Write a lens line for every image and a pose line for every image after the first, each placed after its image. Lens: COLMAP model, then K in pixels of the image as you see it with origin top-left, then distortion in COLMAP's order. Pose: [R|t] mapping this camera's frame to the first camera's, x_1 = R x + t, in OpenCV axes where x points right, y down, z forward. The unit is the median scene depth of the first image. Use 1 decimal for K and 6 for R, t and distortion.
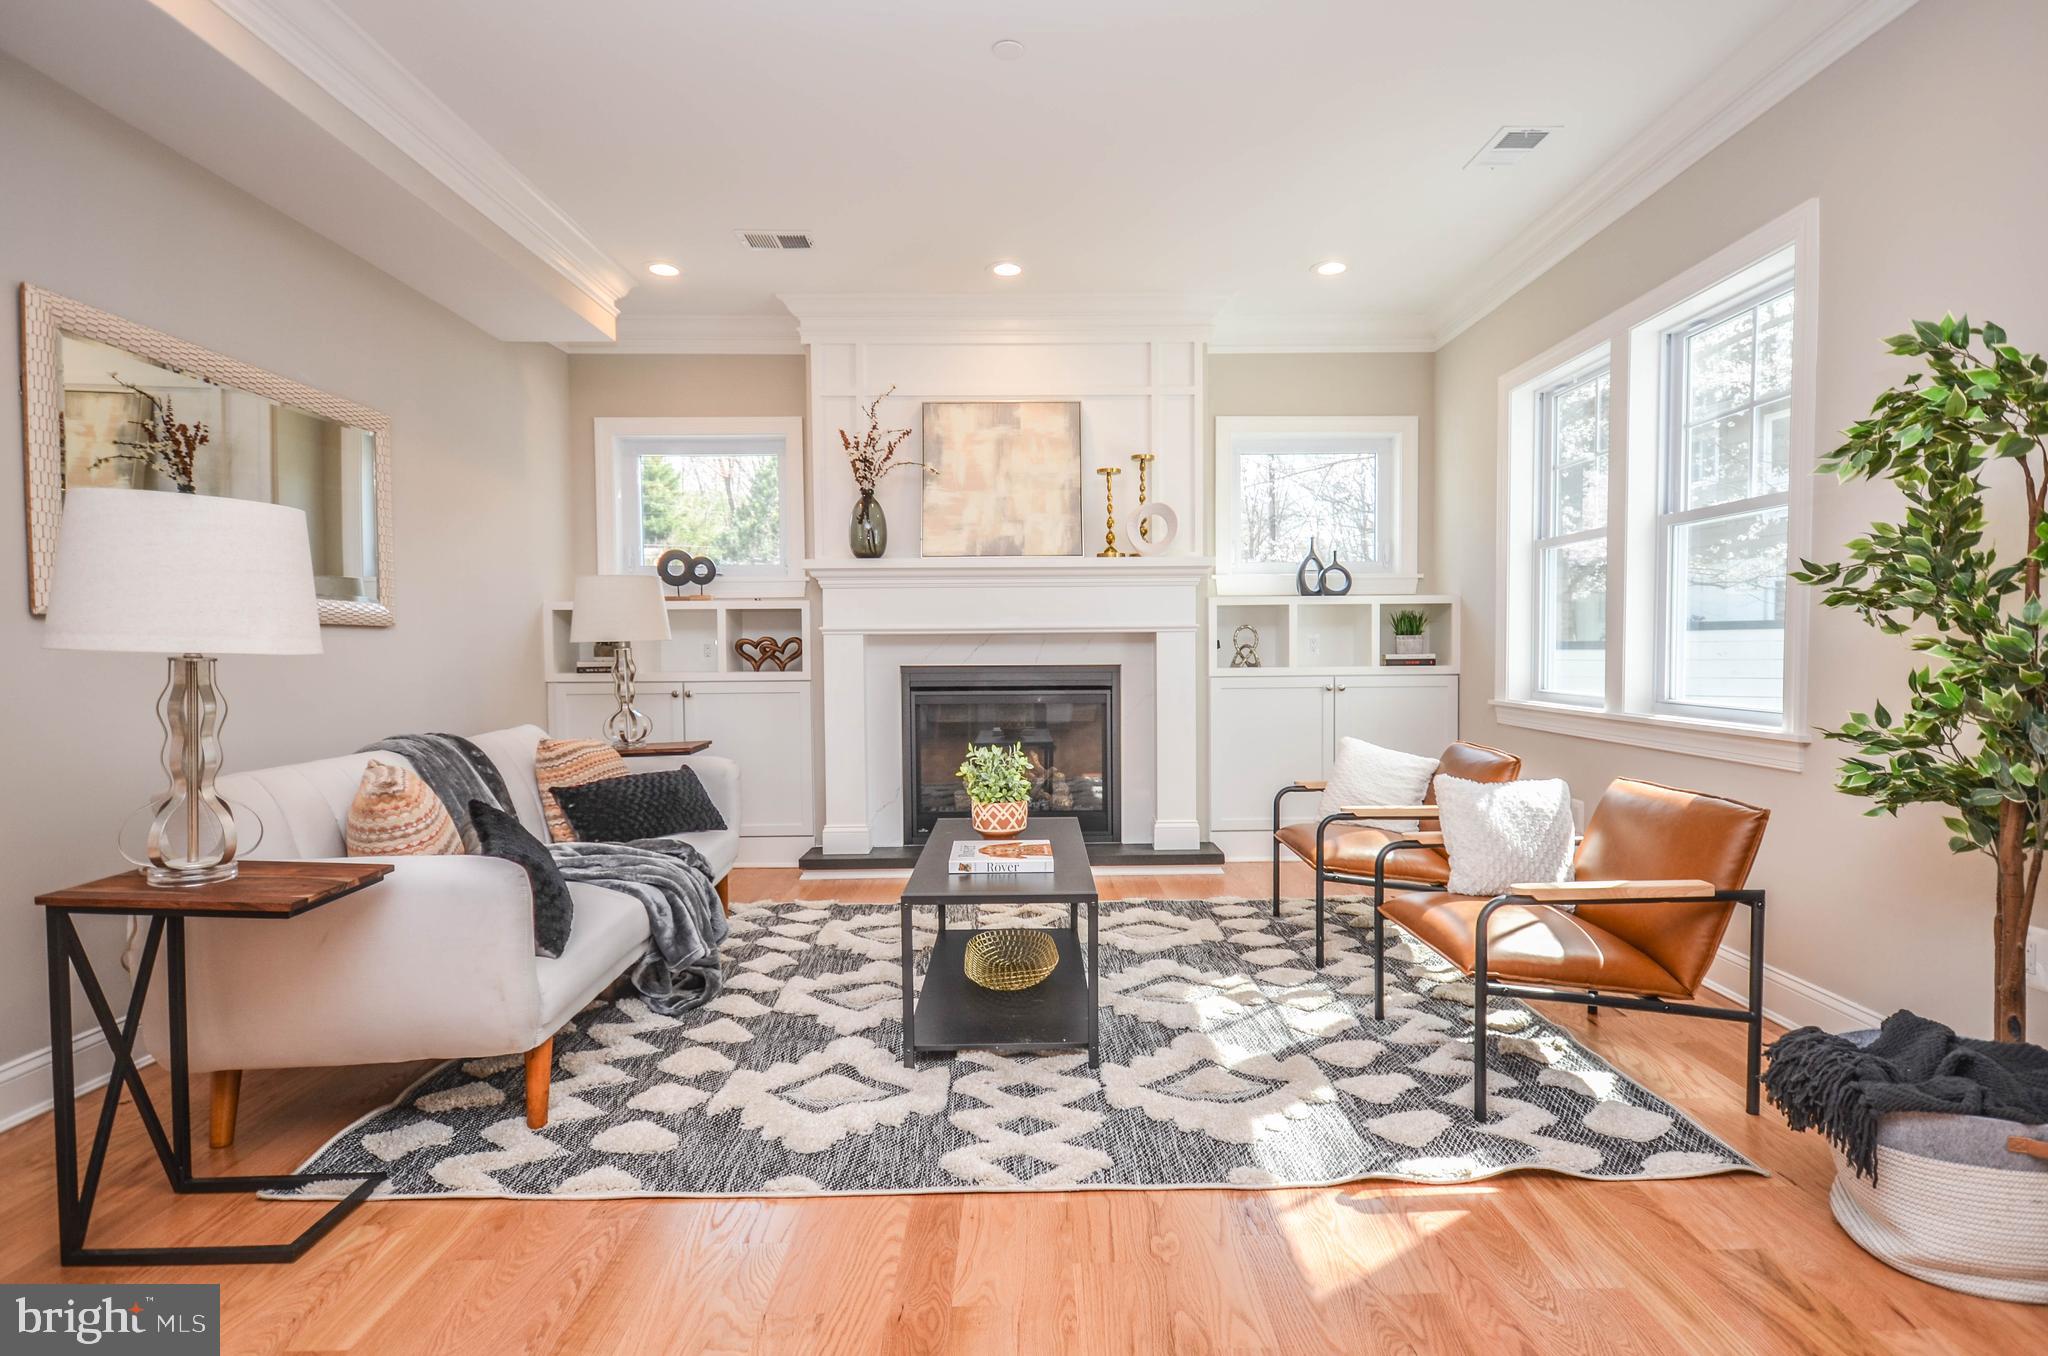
lens RADIAL K [[1050.2, 0, 1046.2], [0, 1050.2, 679.6], [0, 0, 1]] dist [0.008449, 0.001116]
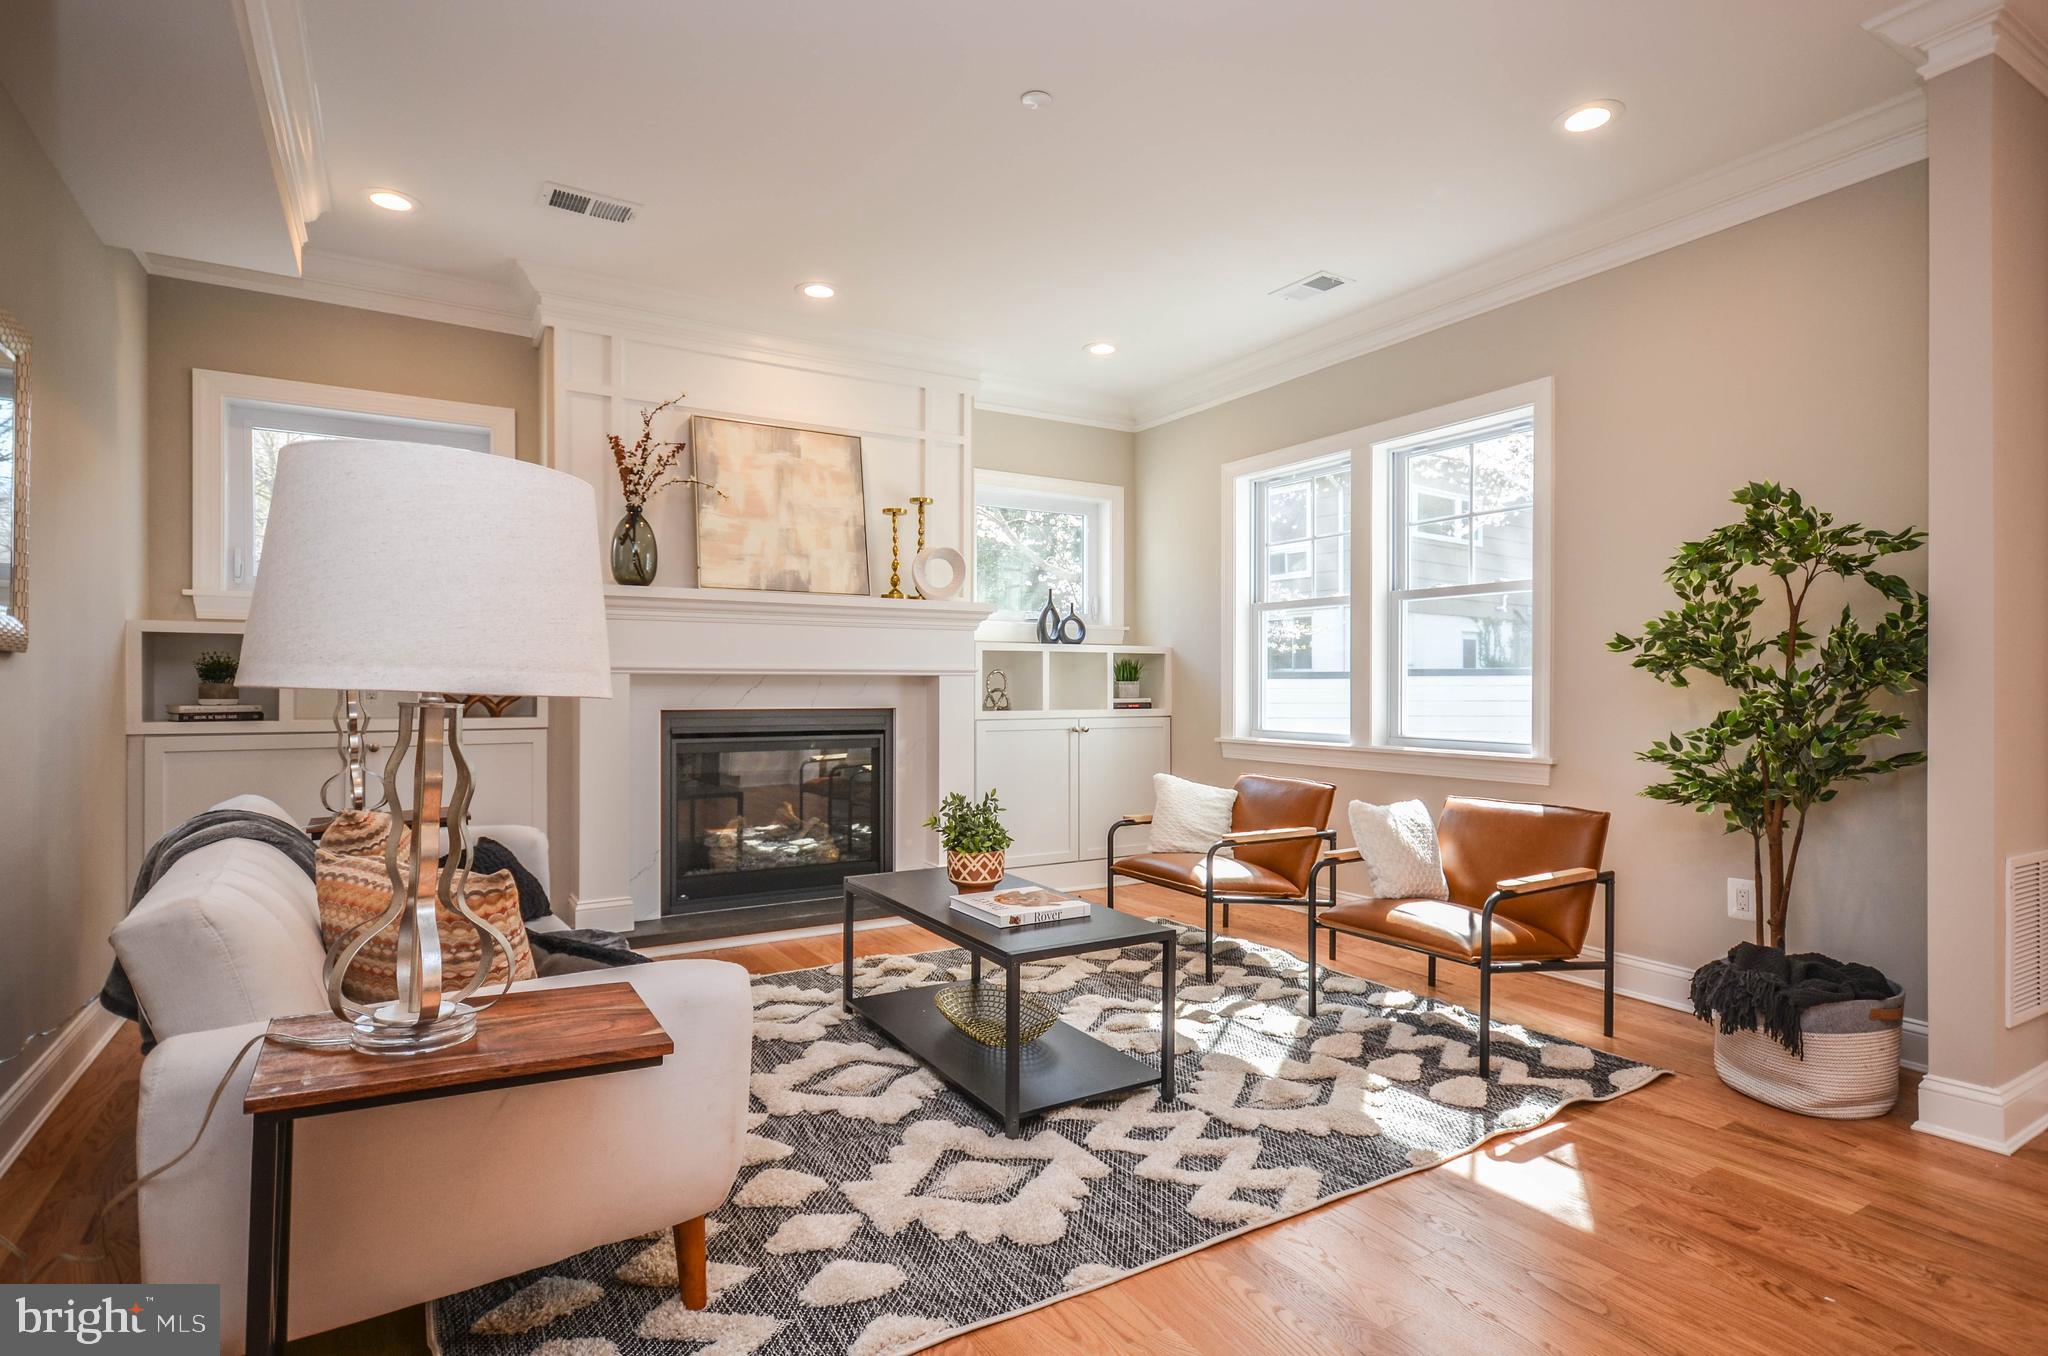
lens RADIAL K [[1050.2, 0, 1046.2], [0, 1050.2, 679.6], [0, 0, 1]] dist [0.008449, 0.001116]
pose [[0.859543, 0.011969, 0.510924, -0.427069], [0.008430, 0.999258, -0.037592, -0.003867], [-0.510995, 0.036619, 0.858804, 0.117843]]
